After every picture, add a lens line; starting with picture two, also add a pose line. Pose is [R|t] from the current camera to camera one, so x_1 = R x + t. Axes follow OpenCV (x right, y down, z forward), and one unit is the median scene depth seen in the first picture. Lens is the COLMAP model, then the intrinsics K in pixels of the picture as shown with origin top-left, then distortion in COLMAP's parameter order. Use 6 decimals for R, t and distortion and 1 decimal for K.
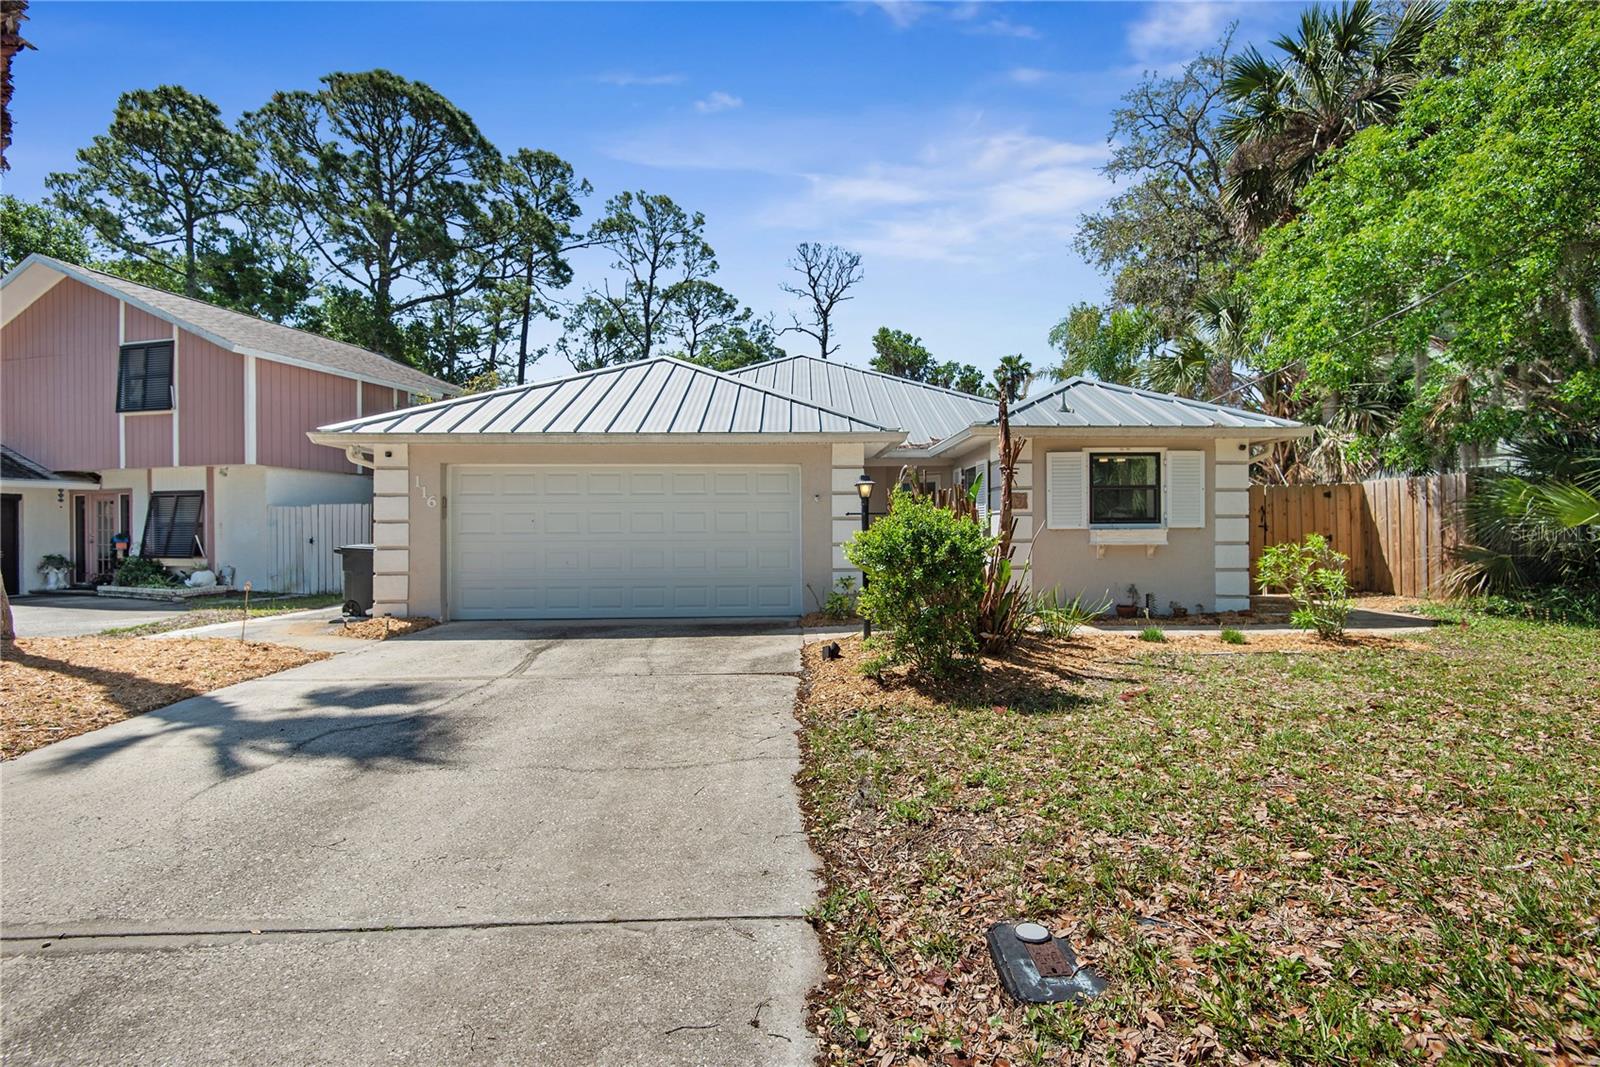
lens RADIAL K [[733.7, 0, 812.9], [0, 733.7, 532.7], [0, 0, 1]] dist [0.016062, -0.010926]
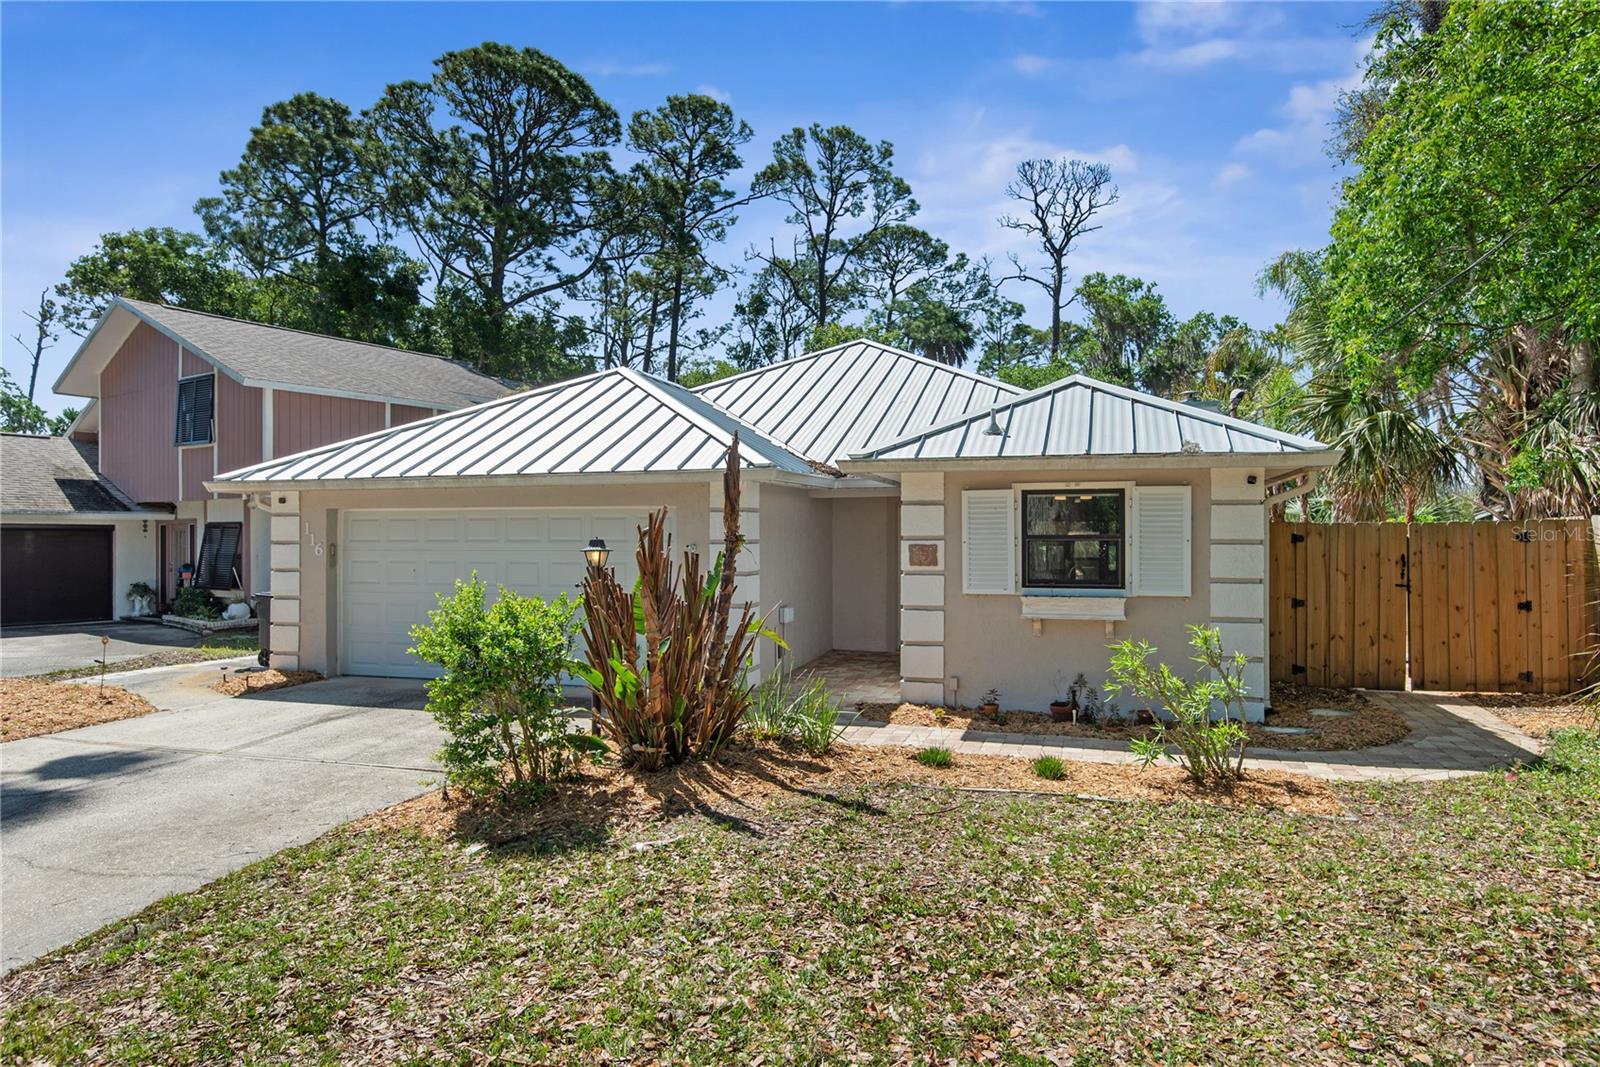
lens RADIAL K [[958.0, 0, 811.6], [0, 958.0, 538.6], [0, 0, 1]] dist [0.006965, -0.010789]
pose [[0.947839, 0.004677, -0.318714, 0.196574], [-0.004635, 0.999989, 0.000889, -0.024814], [0.318715, 0.000635, 0.947850, 0.012204]]
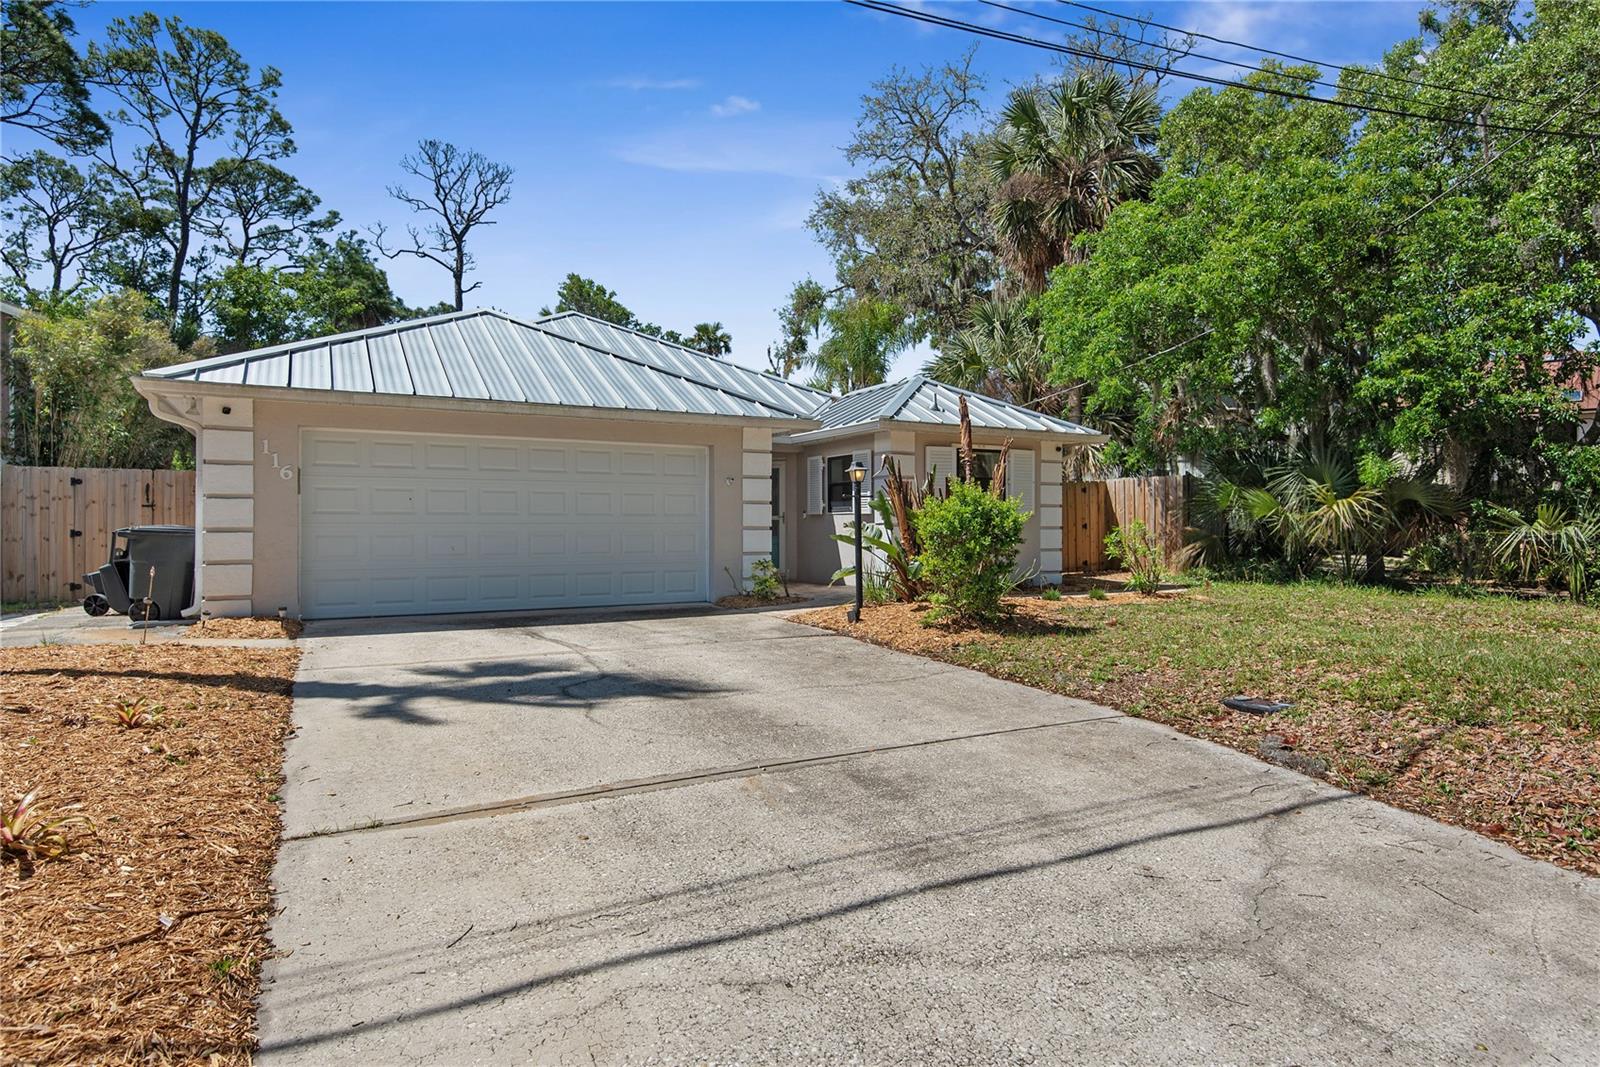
lens RADIAL K [[921.9, 0, 840.3], [0, 921.9, 542.3], [0, 0, 1]] dist [0.005761, -0.005743]
pose [[0.881953, -0.003523, 0.471324, -0.187924], [-0.002721, 0.999917, 0.012566, 0.008211], [-0.471329, -0.012365, 0.881871, -0.074254]]
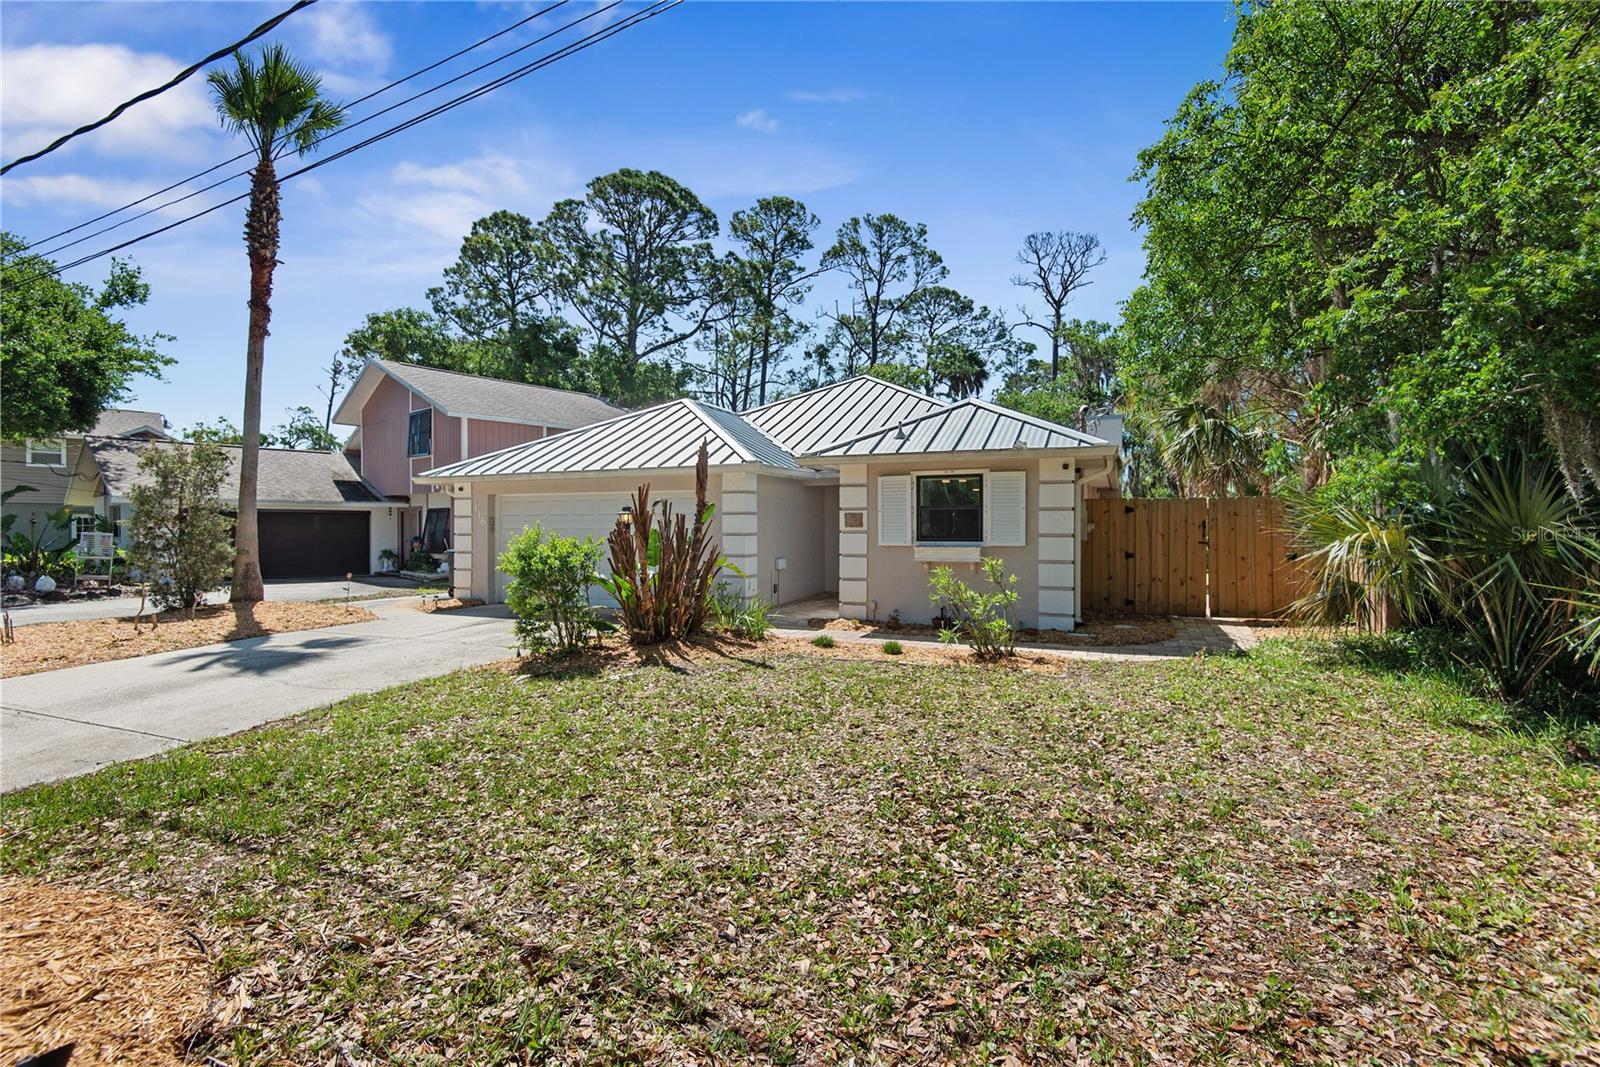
lens RADIAL K [[733.7, 0, 808.3], [0, 733.7, 533.4], [0, 0, 1]] dist [0.016062, -0.010926]
pose [[0.906839, 0.006524, -0.421427, 0.281494], [-0.003415, 0.999961, 0.008130, -0.013012], [0.421464, -0.005933, 0.906826, -0.022489]]
